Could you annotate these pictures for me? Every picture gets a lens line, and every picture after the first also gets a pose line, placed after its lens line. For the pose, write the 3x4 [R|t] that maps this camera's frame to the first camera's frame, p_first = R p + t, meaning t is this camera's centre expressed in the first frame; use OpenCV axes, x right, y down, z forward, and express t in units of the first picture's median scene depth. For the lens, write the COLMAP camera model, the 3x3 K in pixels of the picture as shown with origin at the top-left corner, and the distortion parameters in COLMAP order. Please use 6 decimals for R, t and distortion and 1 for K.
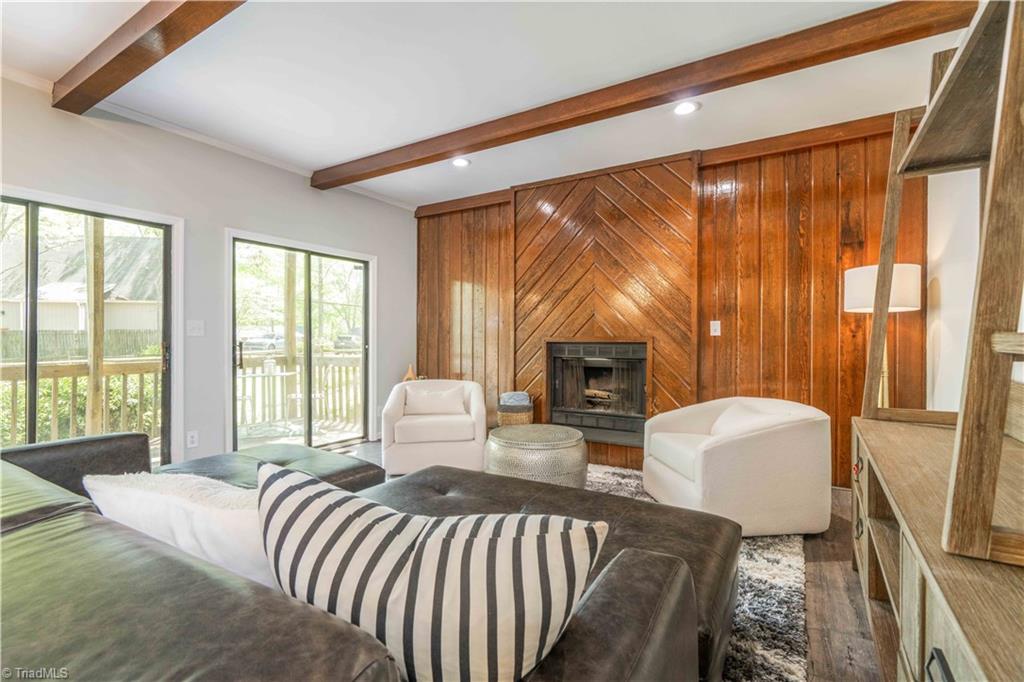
lens RADIAL K [[466.2, 0, 511.2], [0, 466.2, 344.8], [0, 0, 1]] dist [-0.003457, -0.000189]
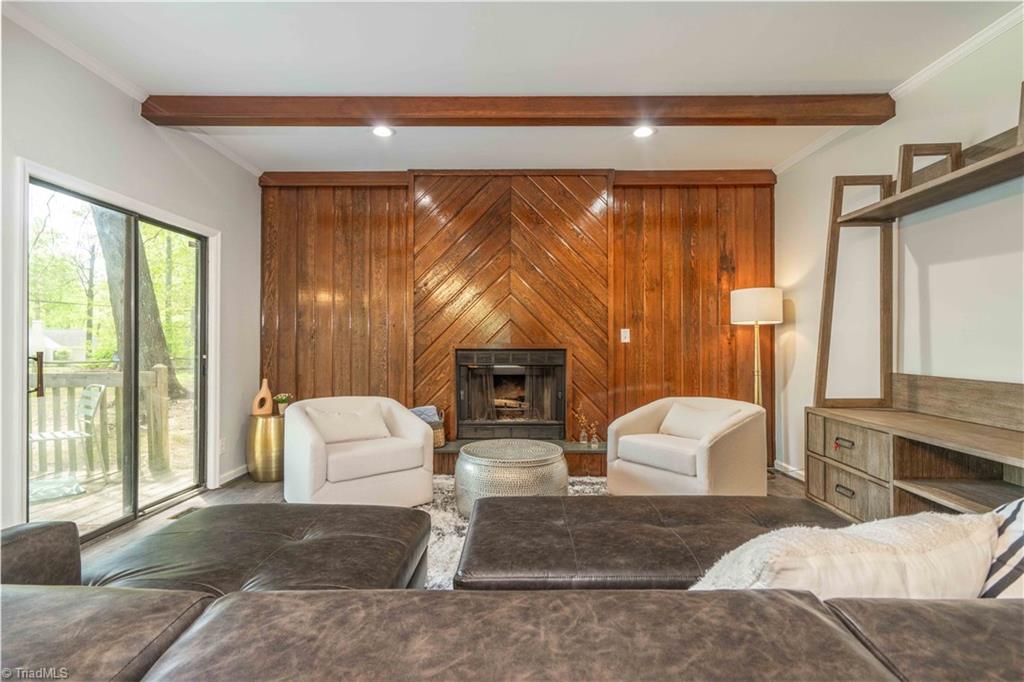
lens RADIAL K [[499.1, 0, 511.9], [0, 499.1, 341.8], [0, 0, 1]] dist [-0.000097, 0.000494]
pose [[0.858173, 0.002185, 0.513355, -0.375139], [0.006840, 0.999854, -0.015689, -0.004436], [-0.513314, 0.016975, 0.858033, 0.134809]]
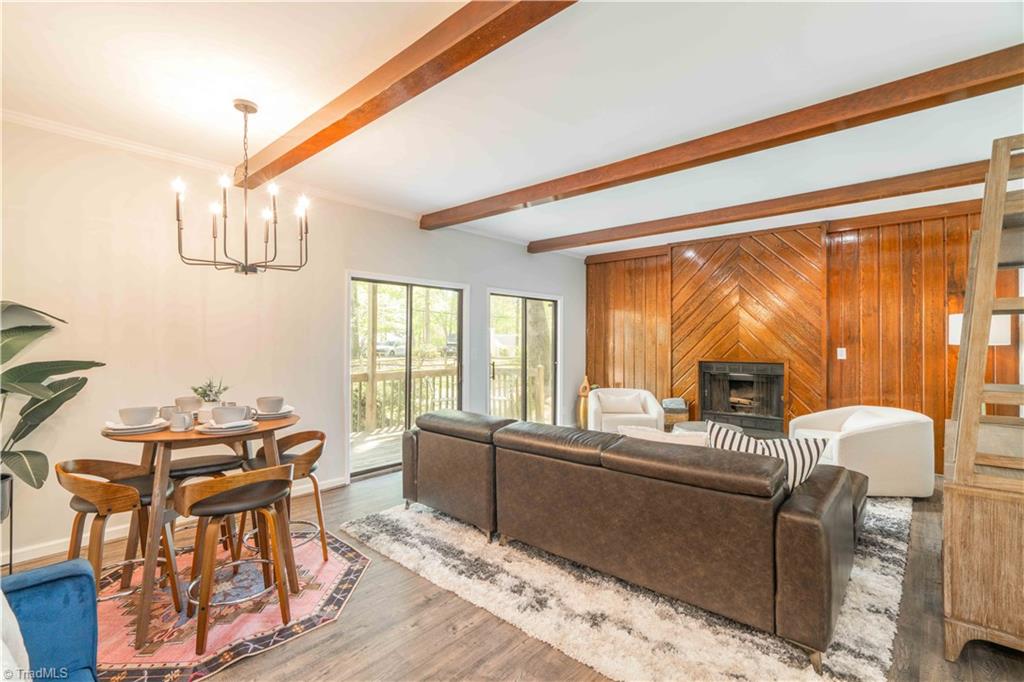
lens RADIAL K [[466.2, 0, 509.2], [0, 466.2, 343.6], [0, 0, 1]] dist [-0.003457, -0.000189]
pose [[0.983300, -0.000241, -0.181993, -0.245328], [-0.001892, 0.999932, -0.011543, -0.045377], [0.181983, 0.011694, 0.983232, -0.463505]]
